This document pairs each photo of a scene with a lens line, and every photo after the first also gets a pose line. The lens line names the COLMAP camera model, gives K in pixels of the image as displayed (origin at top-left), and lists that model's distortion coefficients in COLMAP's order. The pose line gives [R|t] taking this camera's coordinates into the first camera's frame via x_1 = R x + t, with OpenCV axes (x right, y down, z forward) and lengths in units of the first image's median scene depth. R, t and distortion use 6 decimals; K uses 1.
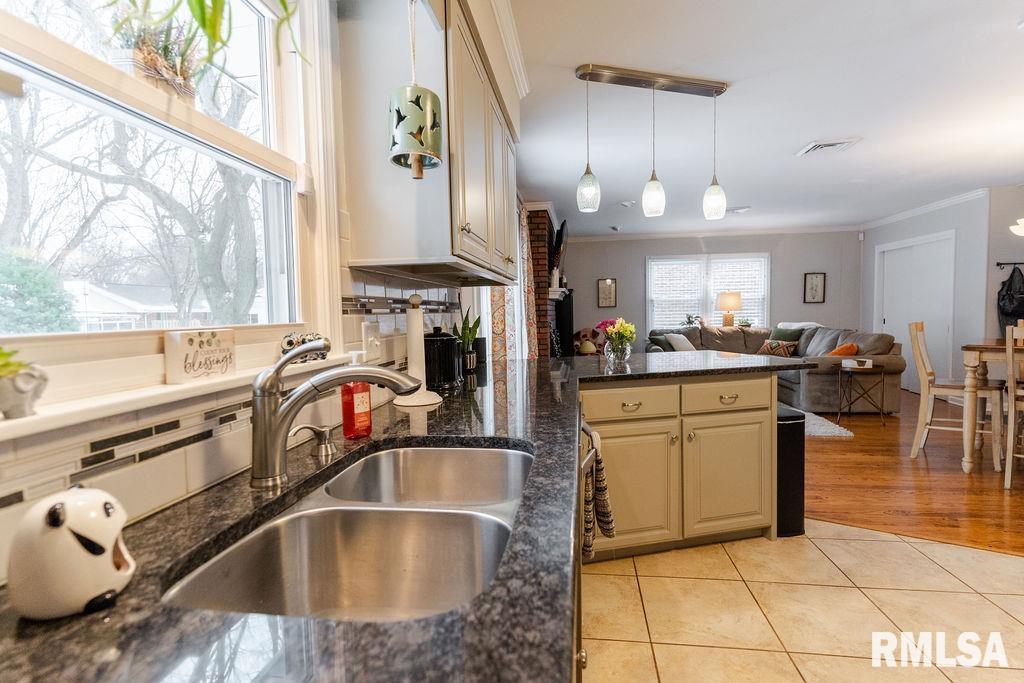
lens RADIAL K [[493.9, 0, 508.5], [0, 493.9, 340.9], [0, 0, 1]] dist [-0.009339, 0.002039]
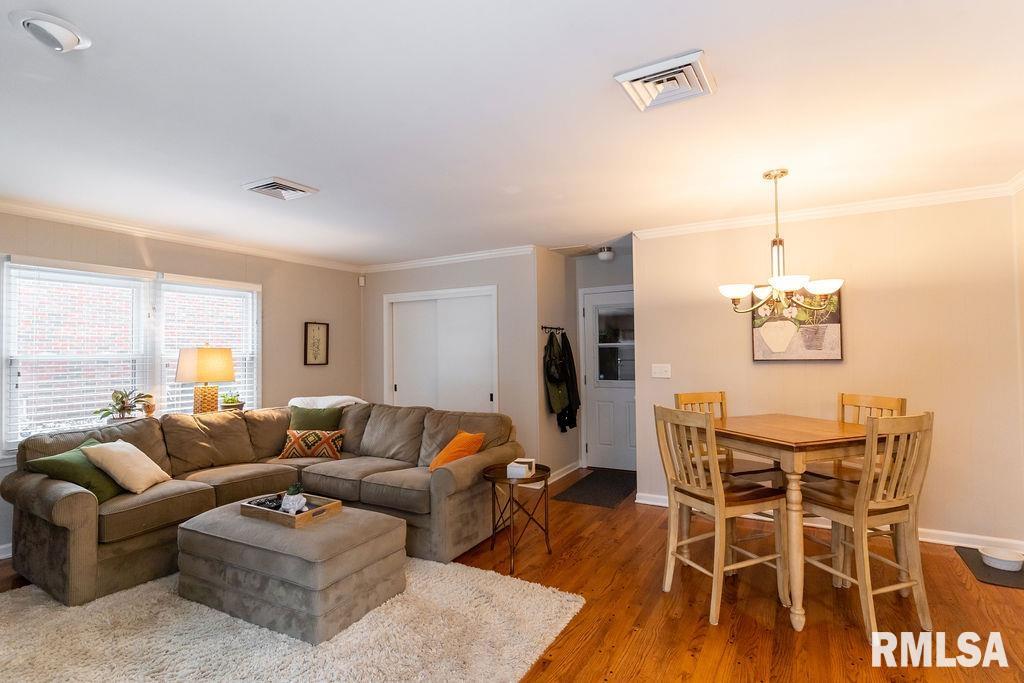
lens RADIAL K [[493.9, 0, 506.4], [0, 493.9, 344.1], [0, 0, 1]] dist [-0.009339, 0.002039]
pose [[0.356285, 0.030645, 0.933874, 0.063317], [0.059557, 0.996685, -0.055428, -0.054798], [-0.932477, 0.075367, 0.353279, 0.523712]]
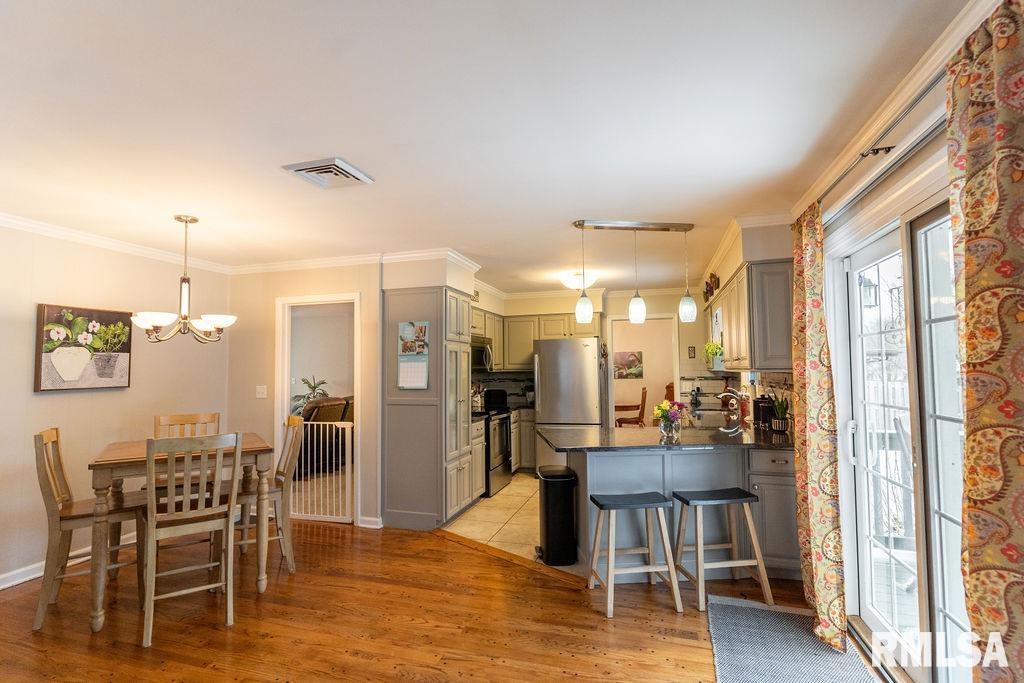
lens RADIAL K [[493.9, 0, 510.5], [0, 493.9, 342.0], [0, 0, 1]] dist [-0.009339, 0.002039]
pose [[-0.990634, 0.036766, 0.131498, 0.211913], [0.037185, 0.999308, 0.000734, -0.091665], [-0.131380, 0.005617, -0.991316, 1.012564]]
